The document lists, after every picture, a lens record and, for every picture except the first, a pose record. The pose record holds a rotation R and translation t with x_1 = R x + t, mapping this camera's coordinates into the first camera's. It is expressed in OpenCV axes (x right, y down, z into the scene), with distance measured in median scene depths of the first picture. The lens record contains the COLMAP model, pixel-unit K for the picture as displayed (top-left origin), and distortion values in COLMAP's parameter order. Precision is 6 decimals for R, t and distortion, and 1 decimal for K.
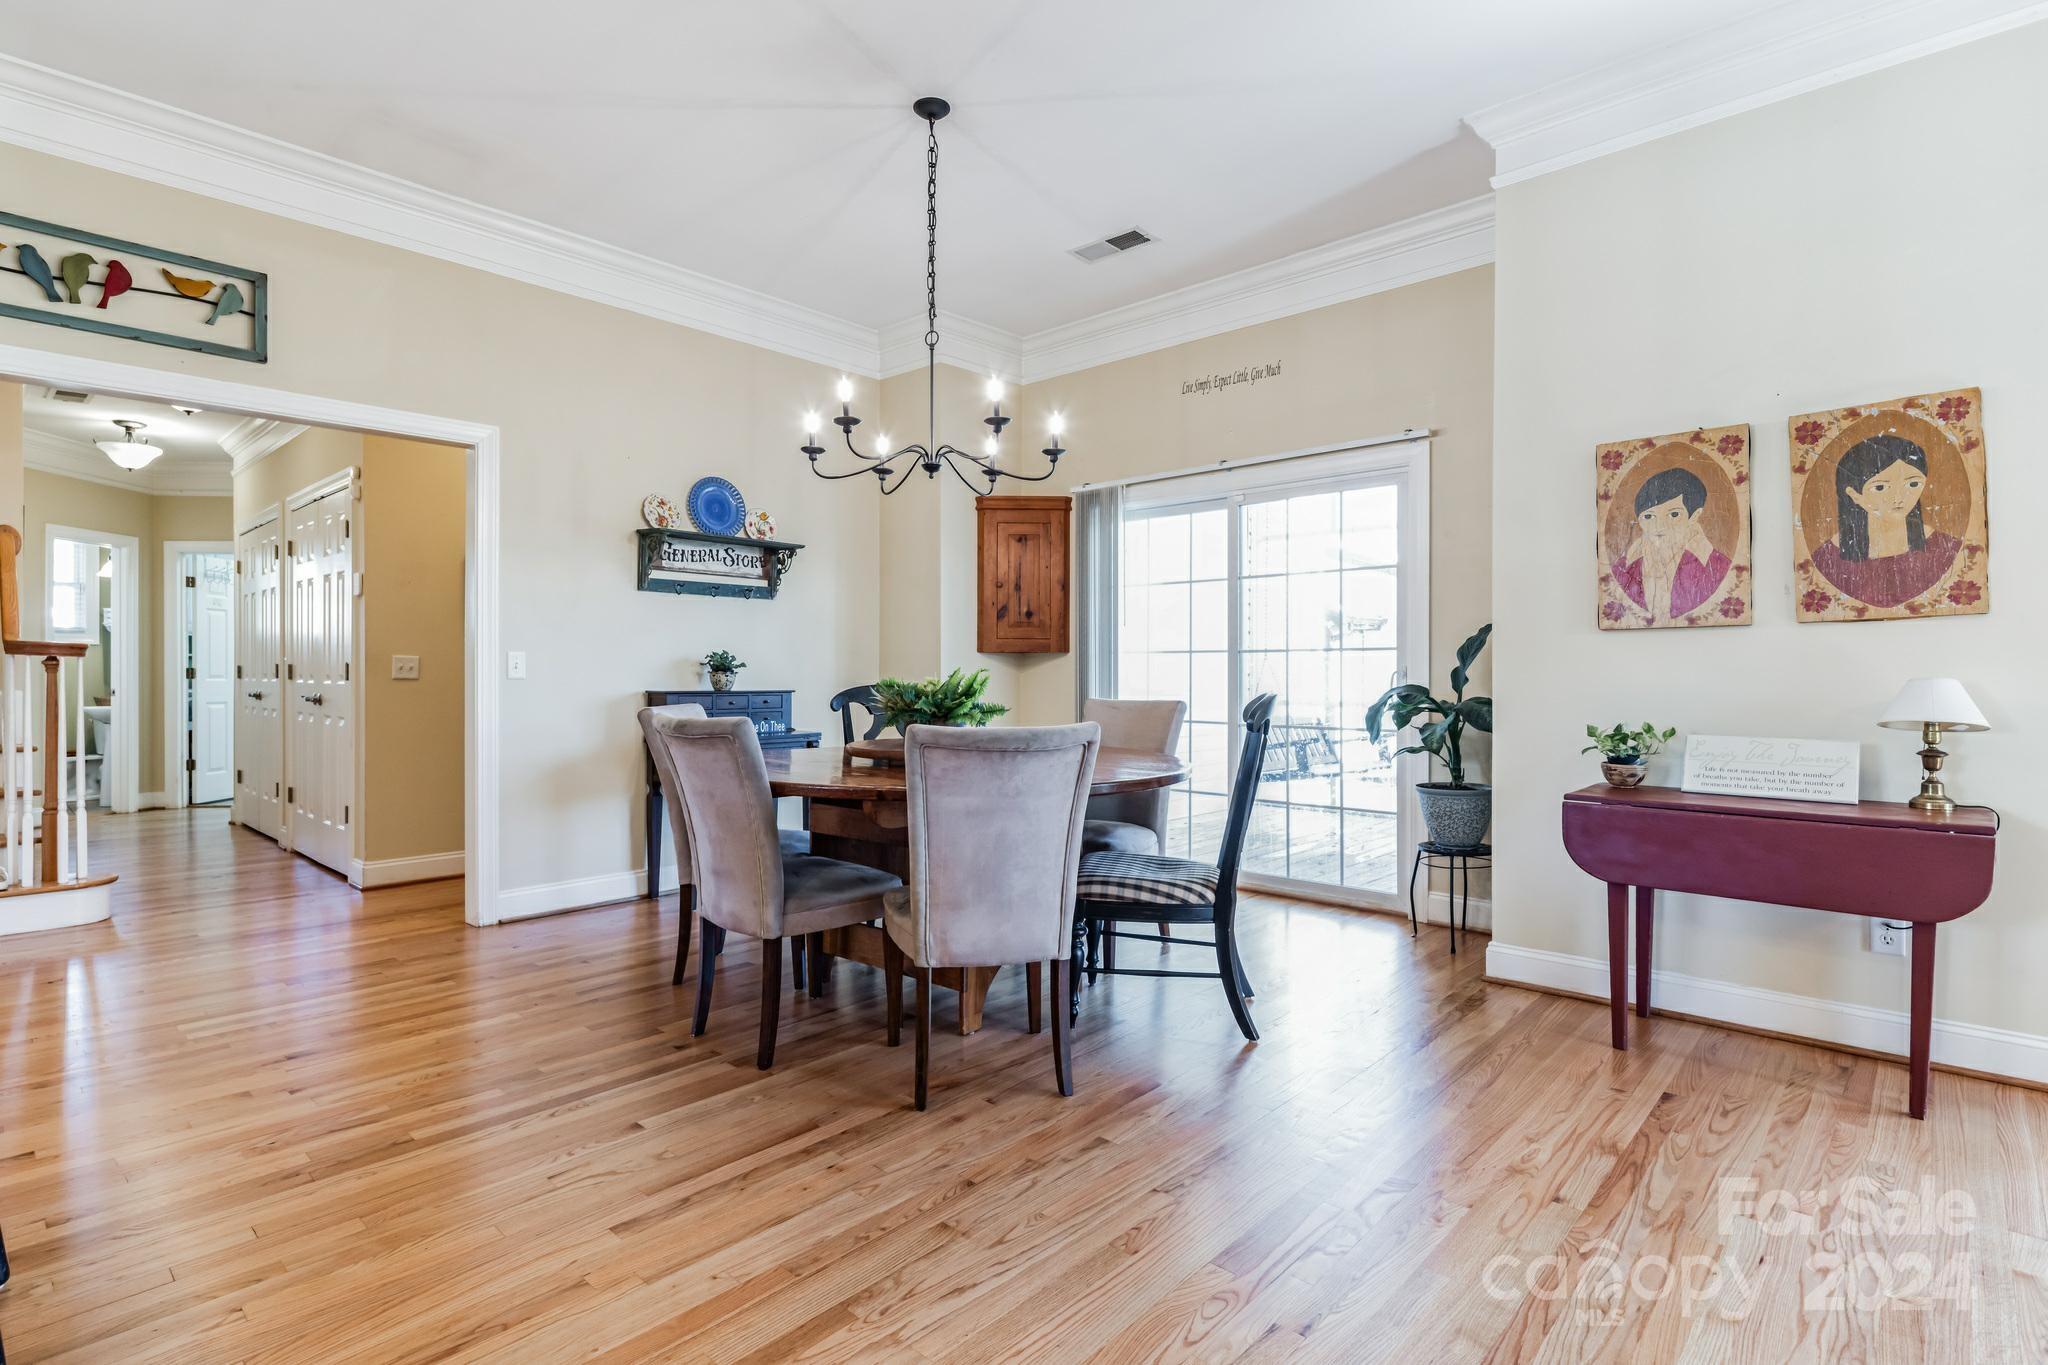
lens RADIAL K [[1000.5, 0, 1005.8], [0, 1000.5, 669.7], [0, 0, 1]] dist [0.008023, -0.005742]
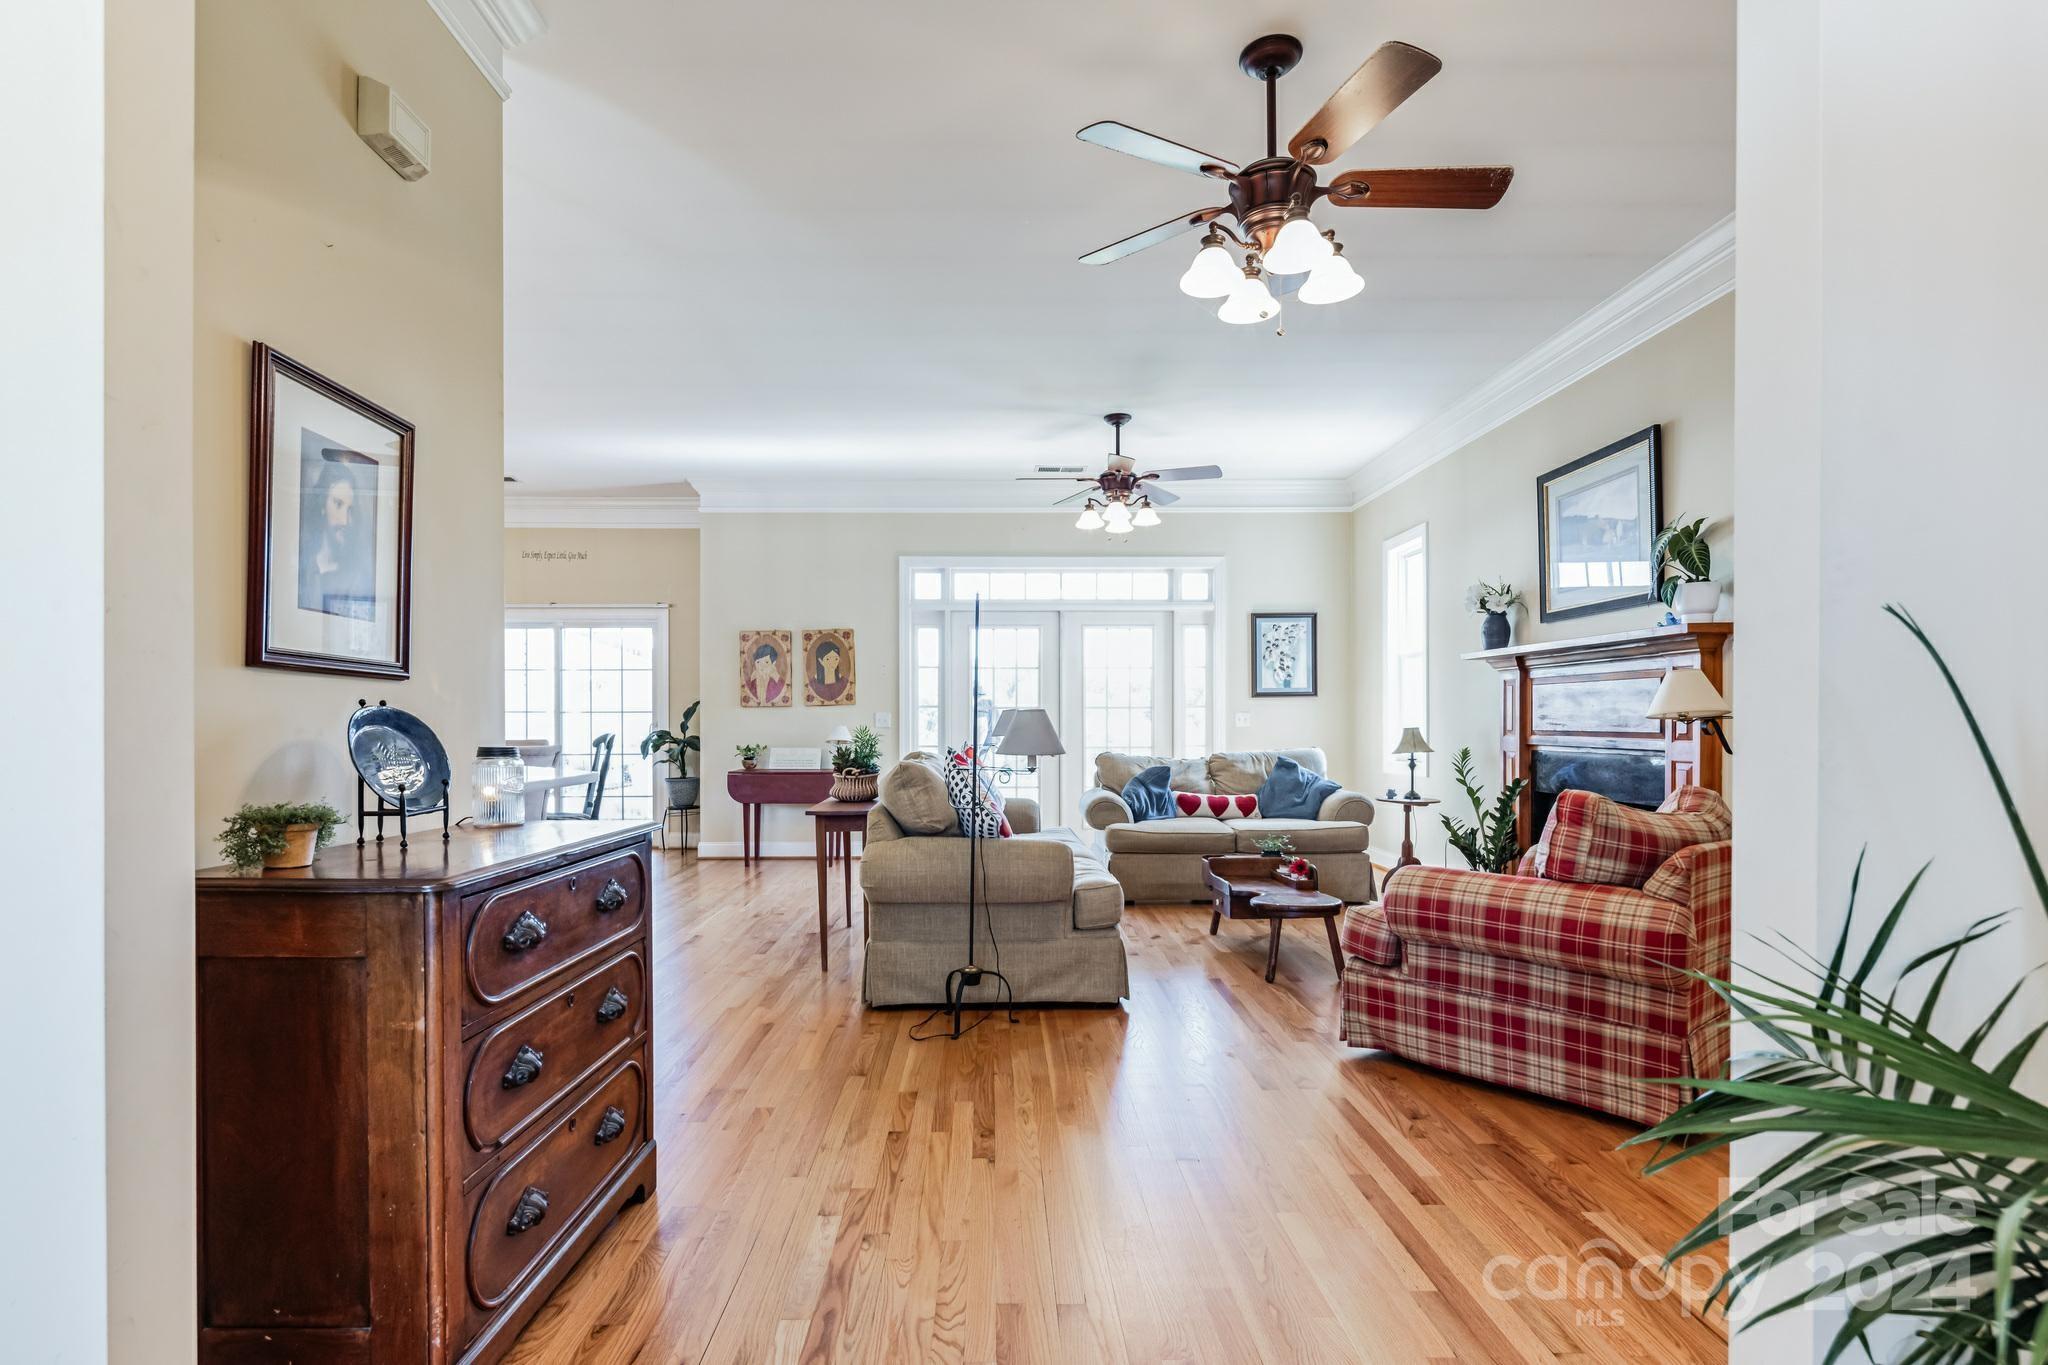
lens RADIAL K [[1000.5, 0, 1000.2], [0, 1000.5, 727.4], [0, 0, 1]] dist [0.008023, -0.005742]
pose [[0.723362, -0.004144, 0.690457, -0.525501], [0.000063, 0.999982, 0.005935, -0.002764], [-0.690469, -0.004250, 0.723349, -0.991782]]
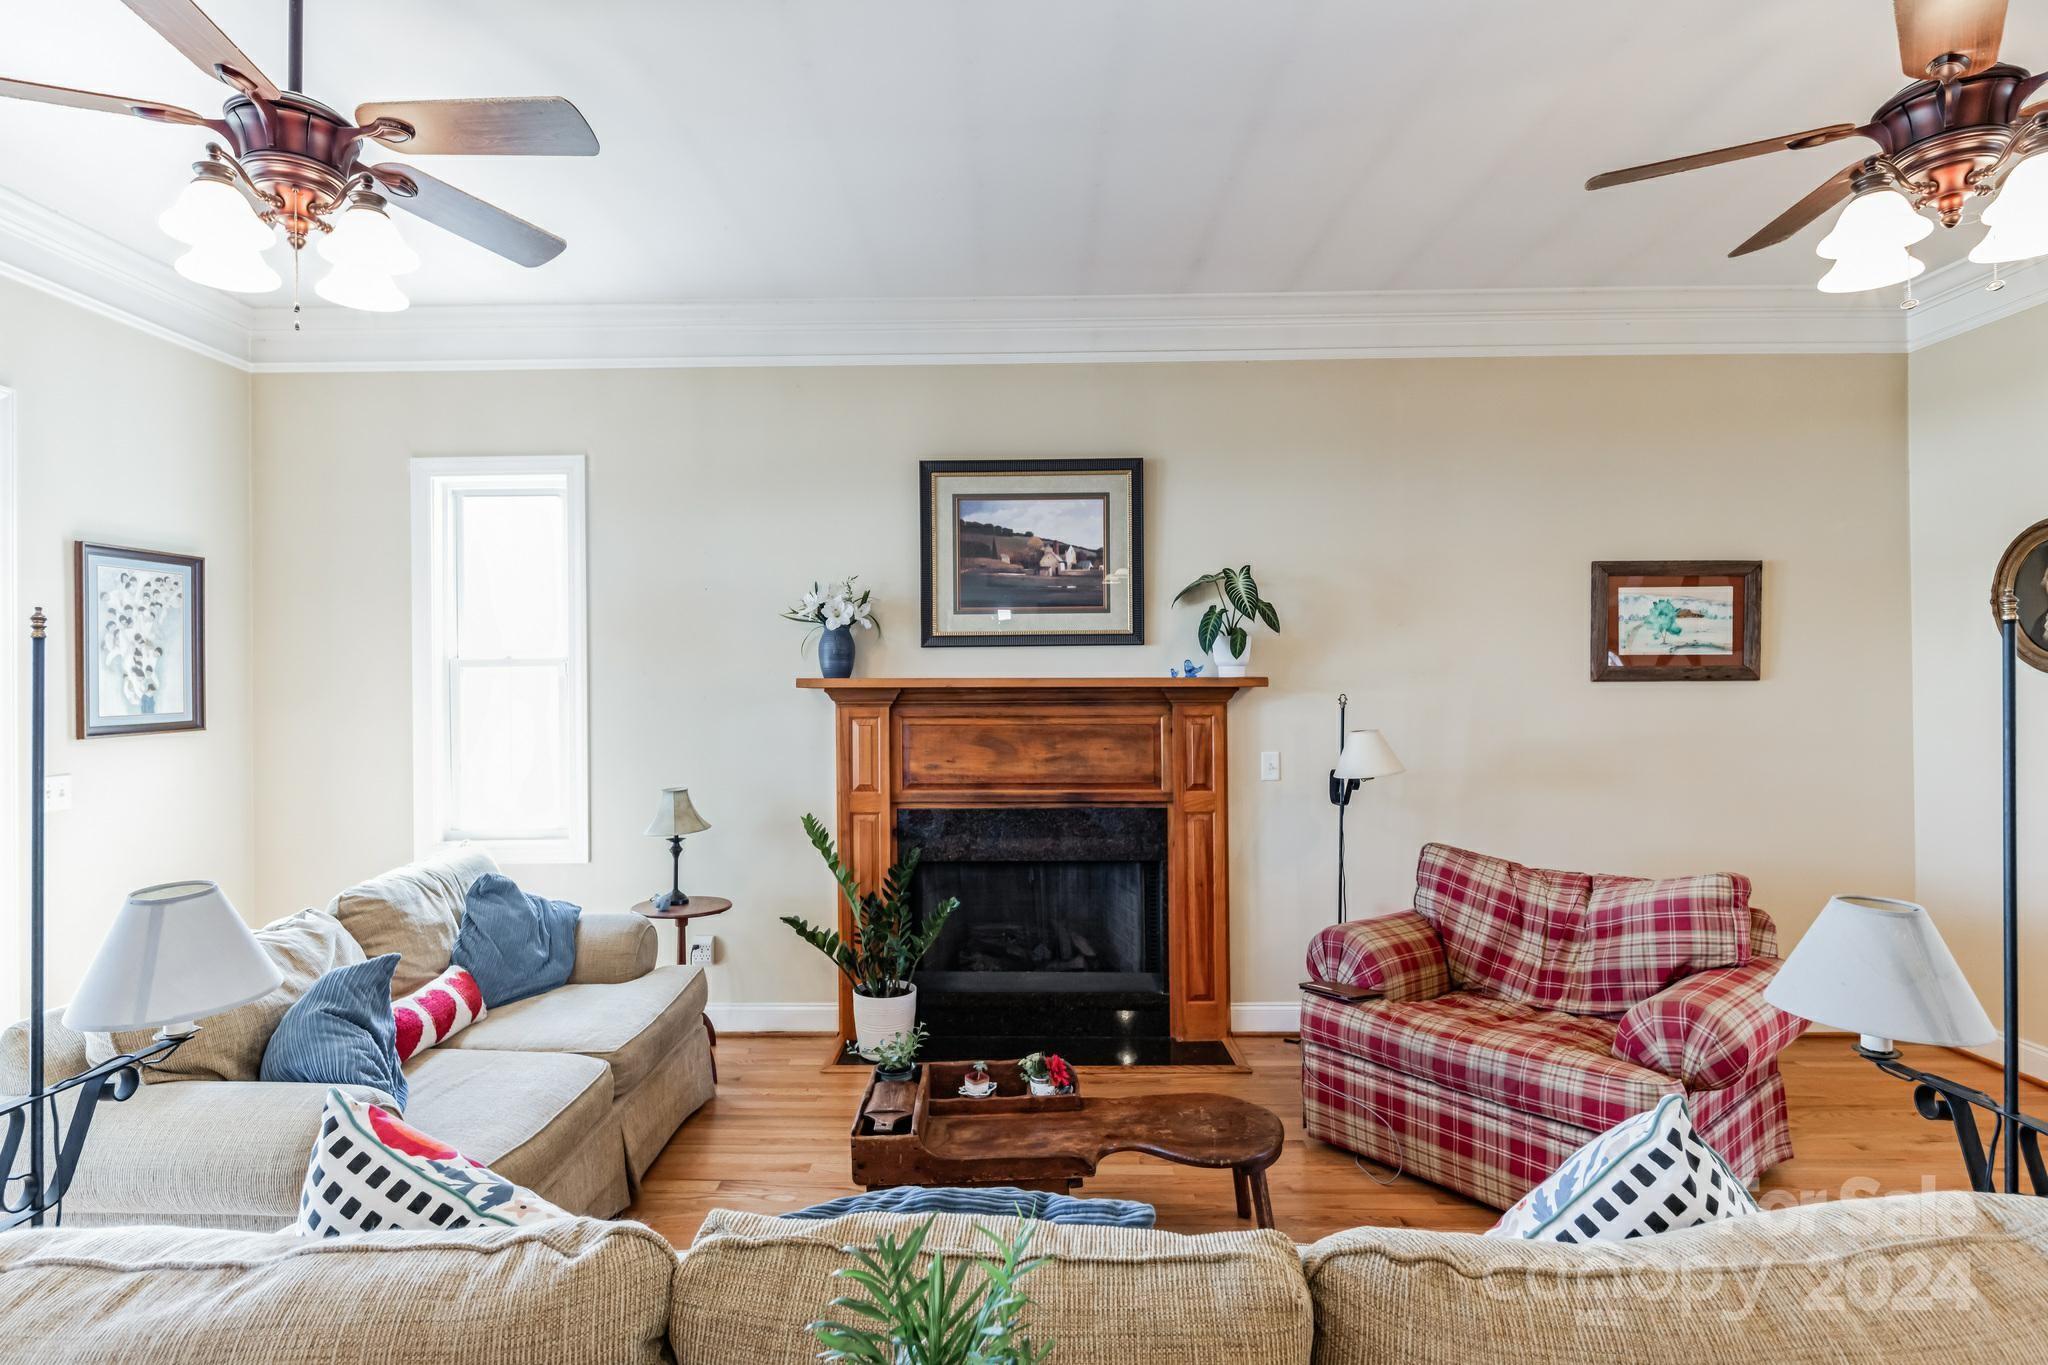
lens RADIAL K [[1011.8, 0, 1006.3], [0, 1011.8, 680.2], [0, 0, 1]] dist [0.006425, -0.004014]
pose [[-0.669449, 0.007843, 0.742817, 0.062718], [0.006617, 0.999968, -0.004595, -0.092601], [-0.742829, 0.001839, -0.669479, 0.108913]]
